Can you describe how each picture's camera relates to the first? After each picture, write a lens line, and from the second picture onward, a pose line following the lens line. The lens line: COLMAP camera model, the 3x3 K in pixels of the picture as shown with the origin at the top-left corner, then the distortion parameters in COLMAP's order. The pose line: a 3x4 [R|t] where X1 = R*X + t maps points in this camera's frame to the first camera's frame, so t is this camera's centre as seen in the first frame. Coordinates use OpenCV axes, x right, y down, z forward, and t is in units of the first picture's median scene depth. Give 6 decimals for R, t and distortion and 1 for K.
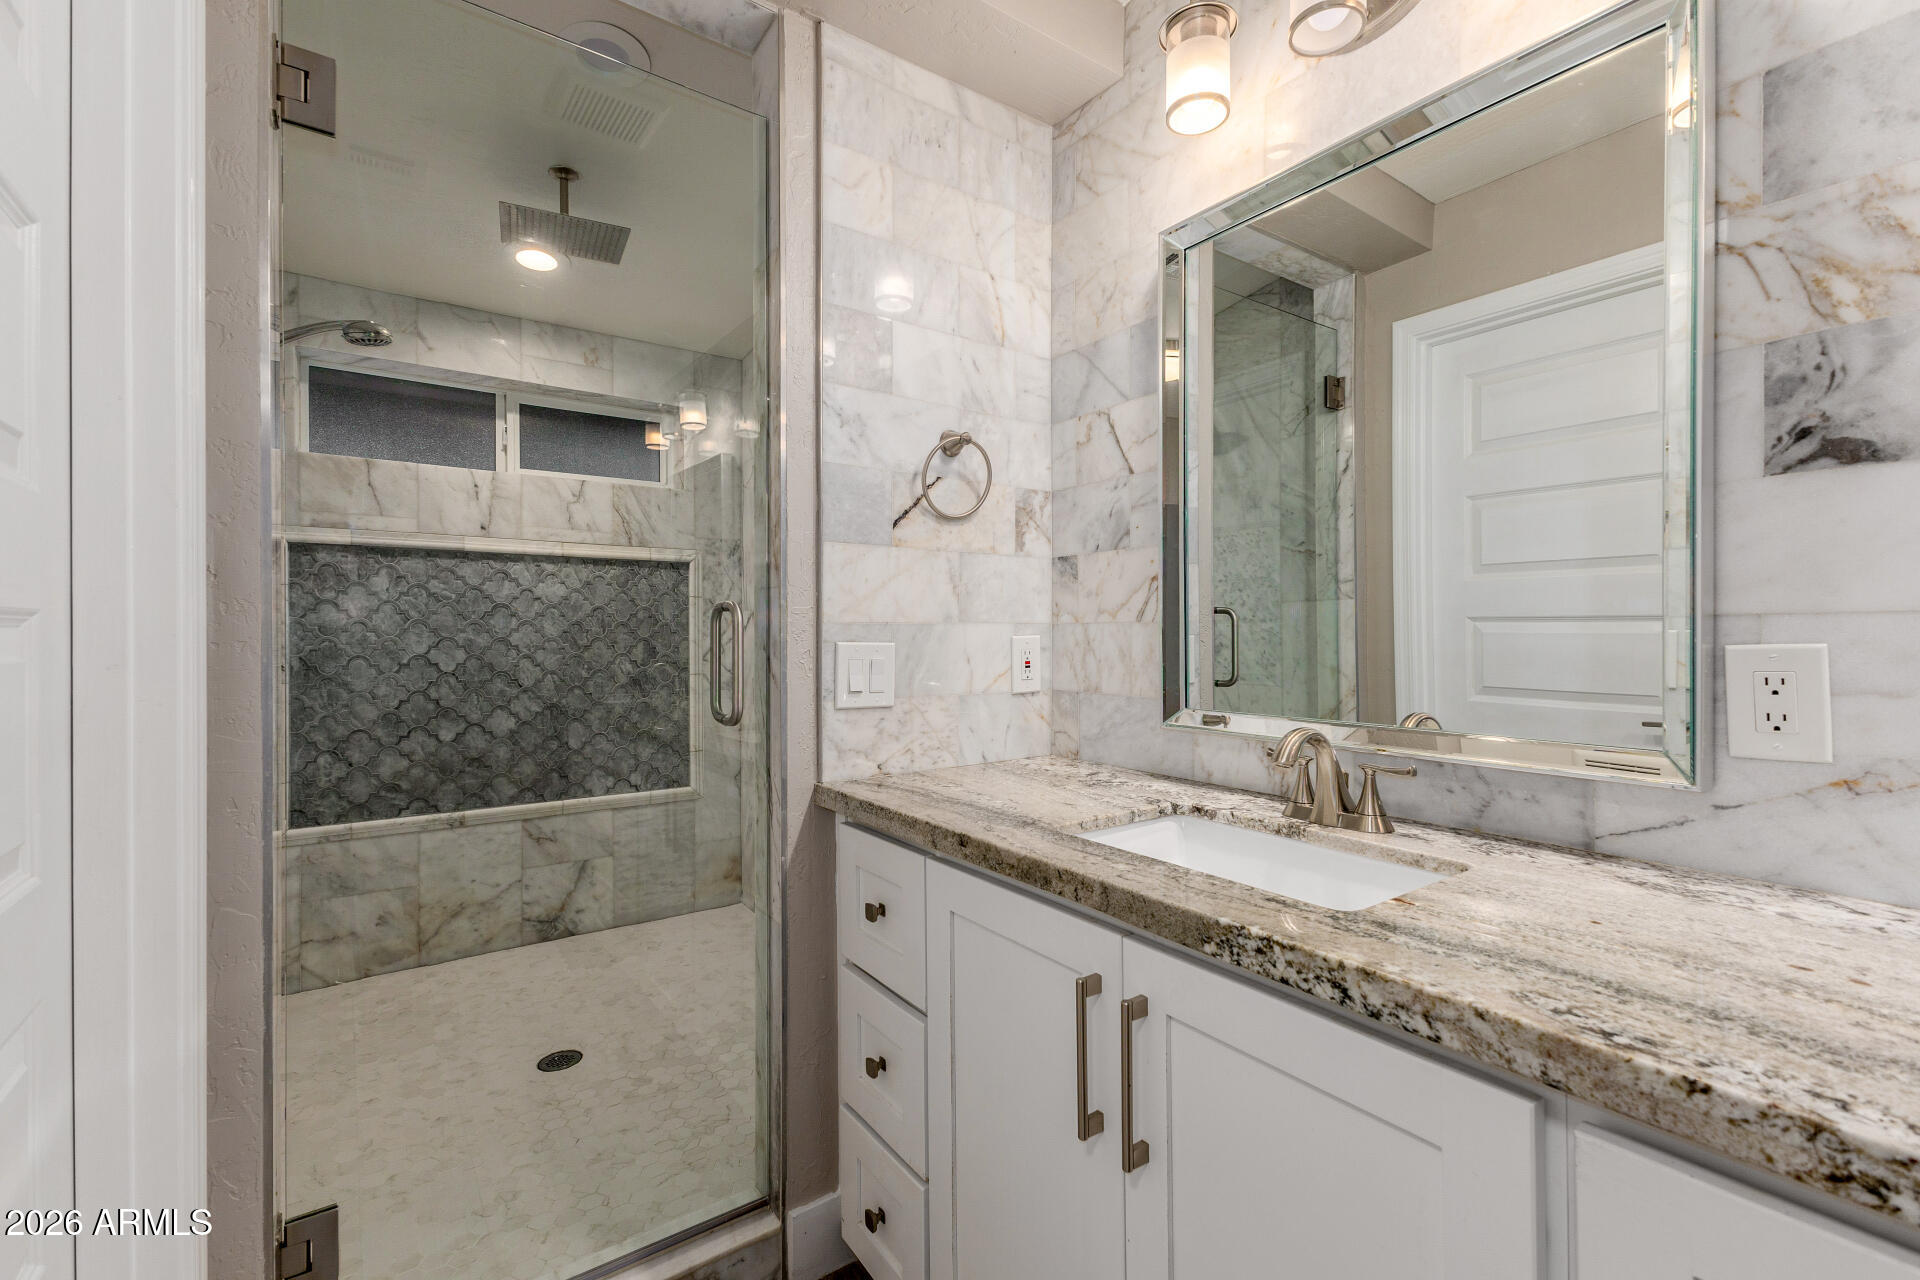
lens RADIAL K [[836.1, 0, 967.3], [0, 836.1, 625.2], [0, 0, 1]] dist [0.012768, -0.001806]
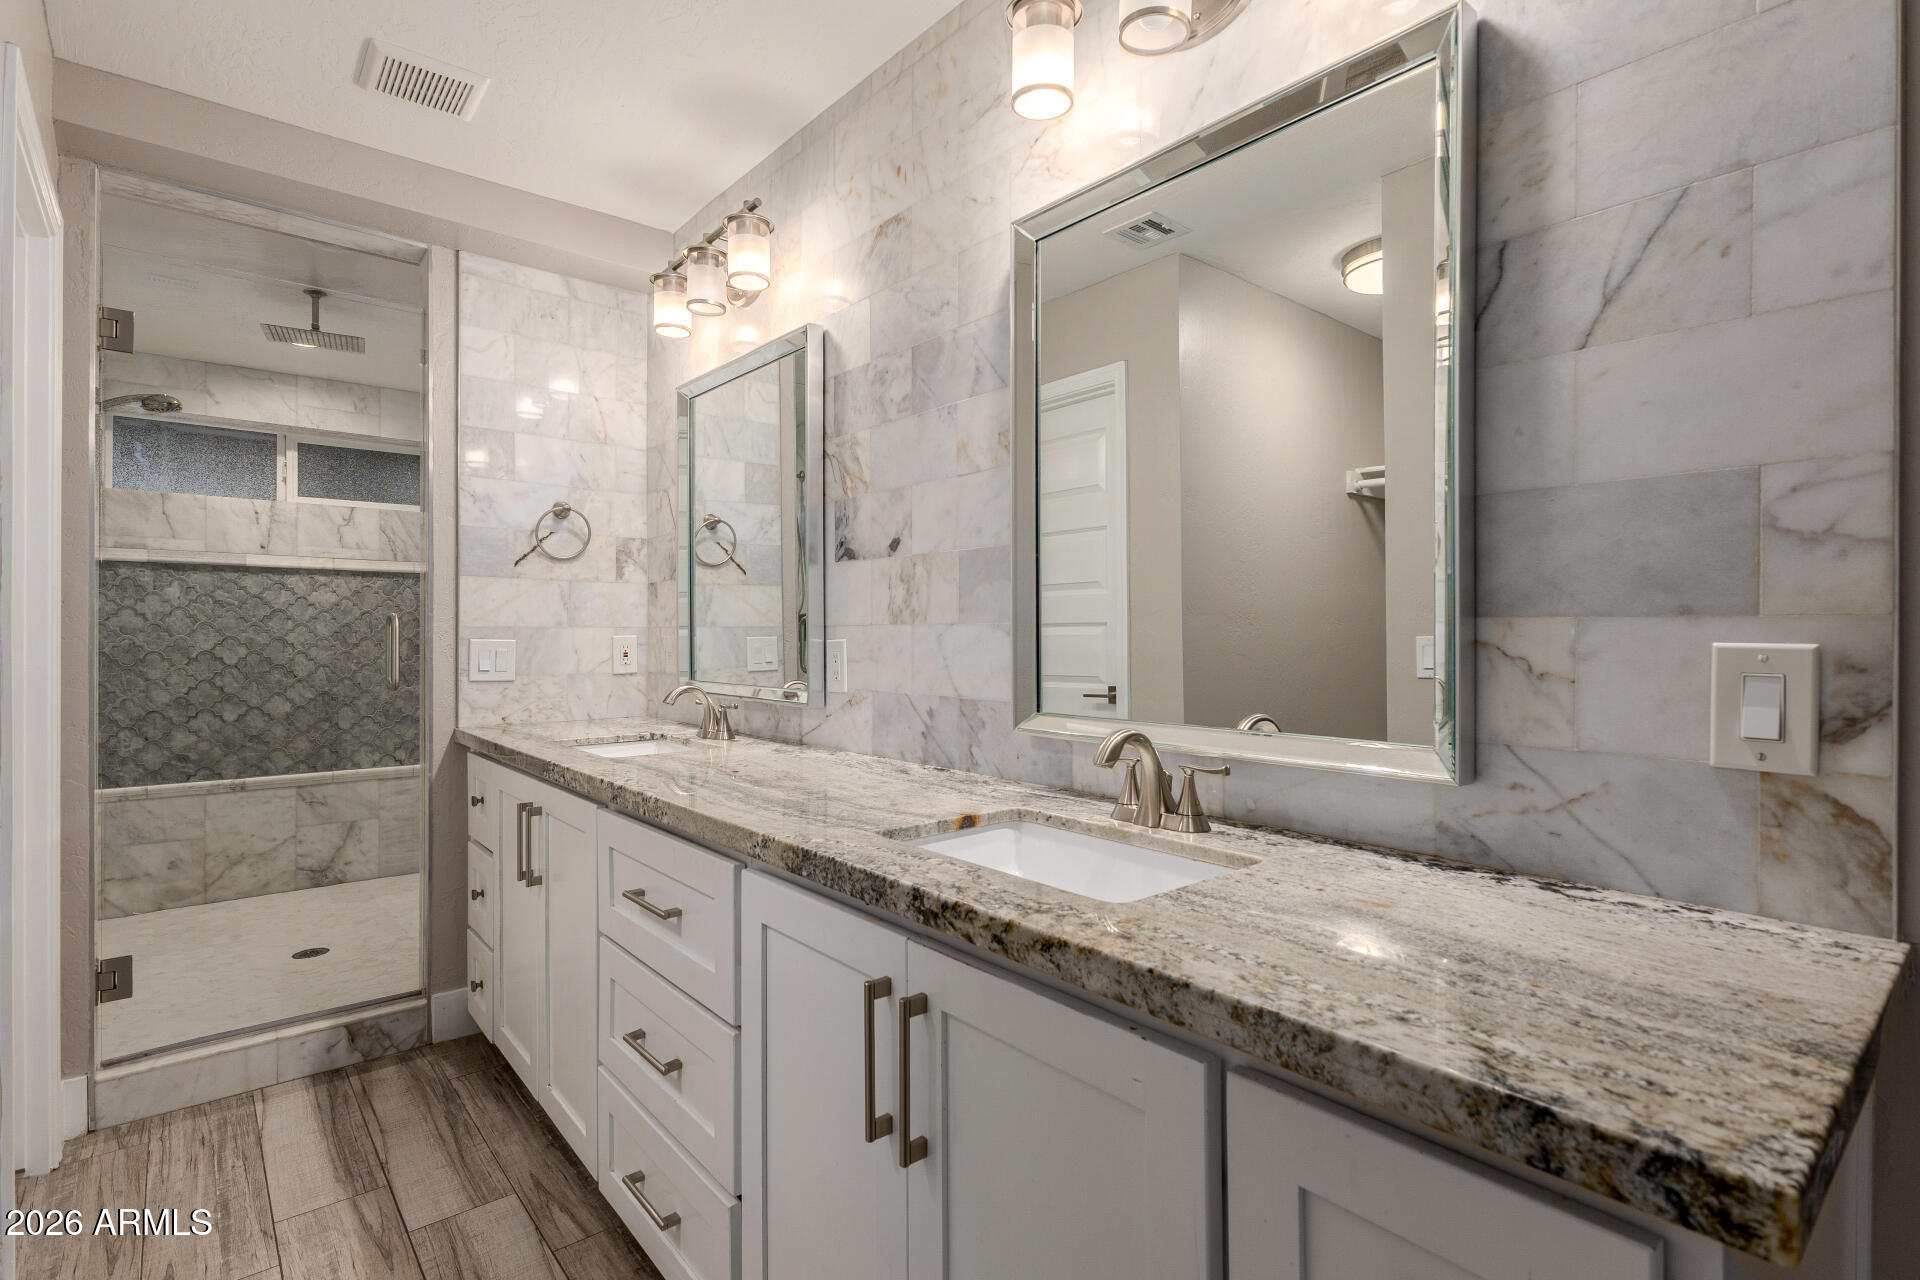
lens RADIAL K [[937.6, 0, 952.7], [0, 937.6, 625.9], [0, 0, 1]] dist [0.018622, -0.004918]
pose [[0.997790, 0.004306, 0.066313, 0.366303], [-0.004208, 0.999990, -0.001618, -0.003315], [-0.066319, 0.001335, 0.997798, -0.482517]]
